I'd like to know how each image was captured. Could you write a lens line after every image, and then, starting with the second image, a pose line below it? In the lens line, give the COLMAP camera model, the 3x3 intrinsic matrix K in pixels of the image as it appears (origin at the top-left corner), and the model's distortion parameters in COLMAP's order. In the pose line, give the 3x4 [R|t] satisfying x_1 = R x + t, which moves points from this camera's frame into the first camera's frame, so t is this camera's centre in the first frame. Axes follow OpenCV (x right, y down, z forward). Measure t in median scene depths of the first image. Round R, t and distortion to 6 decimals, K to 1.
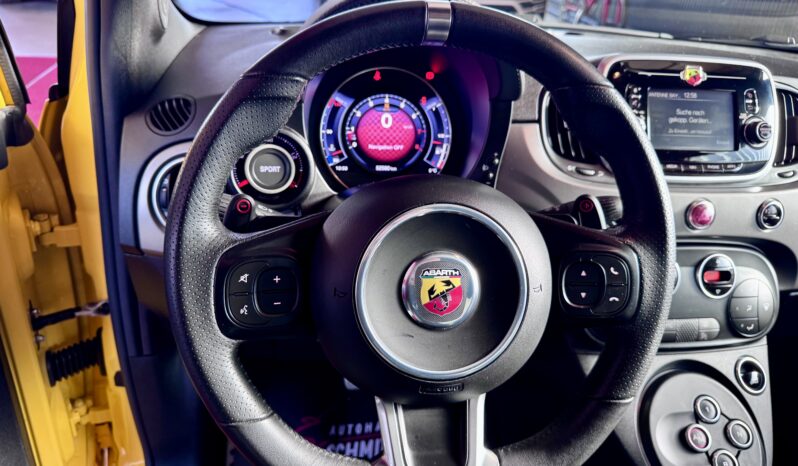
lens RADIAL K [[563.7, 0, 382.7], [0, 563.7, 232.0], [0, 0, 1]] dist [0.003394, -0.000945]
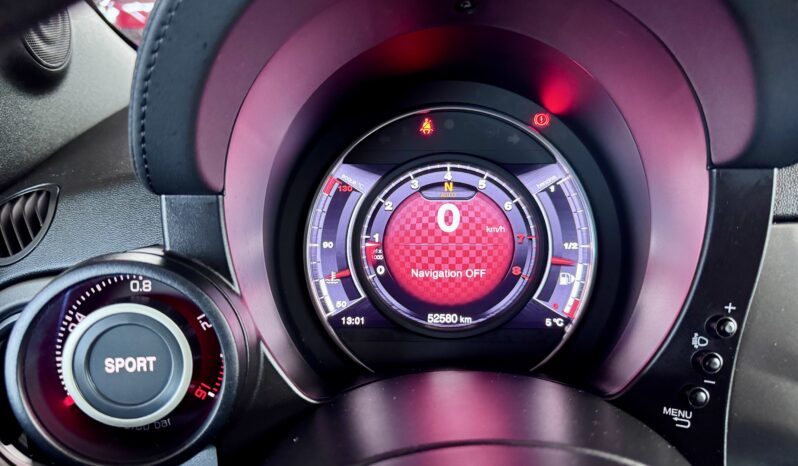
lens RADIAL K [[563.2, 0, 370.6], [0, 563.2, 231.9], [0, 0, 1]] dist [0.001636, -0.005373]
pose [[0.976181, -0.020459, -0.215989, 0.045754], [-0.003101, 0.994127, -0.108179, -0.137295], [0.216933, 0.106272, 0.970385, 0.541358]]
